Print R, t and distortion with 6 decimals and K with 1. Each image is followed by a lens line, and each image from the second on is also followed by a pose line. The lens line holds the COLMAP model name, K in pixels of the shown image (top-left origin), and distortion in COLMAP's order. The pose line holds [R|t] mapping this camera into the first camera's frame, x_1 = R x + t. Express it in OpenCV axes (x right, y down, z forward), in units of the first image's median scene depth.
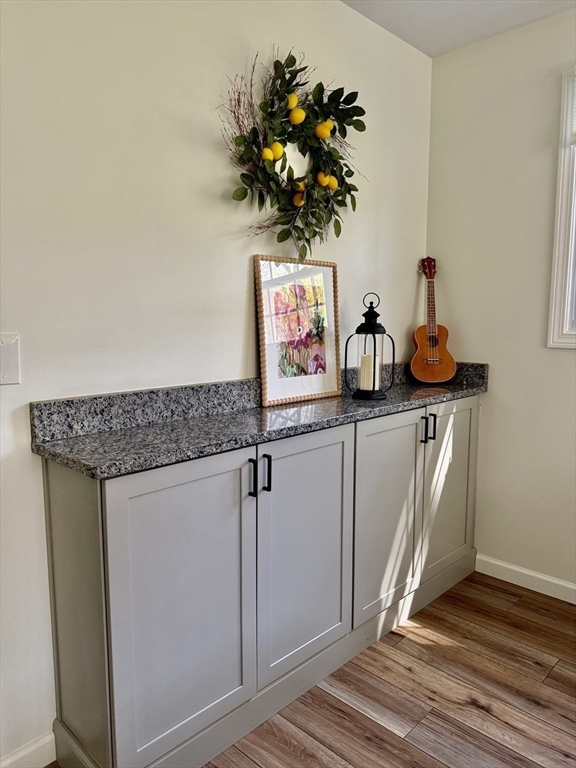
lens RADIAL K [[544.8, 0, 289.2], [0, 544.8, 386.6], [0, 0, 1]] dist [0.035522, -0.007385]
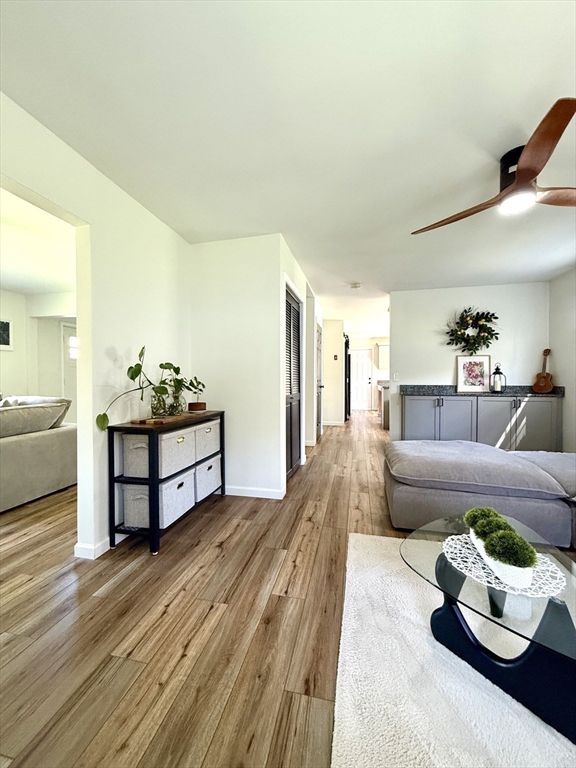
lens RADIAL K [[307.4, 0, 287.8], [0, 307.4, 383.8], [0, 0, 1]] dist [0.000015, -0.000043]
pose [[0.500204, 0.022967, -0.865603, 1.211500], [-0.110341, 0.993189, -0.037410, 0.186186], [0.858849, 0.114224, 0.499332, -1.148919]]
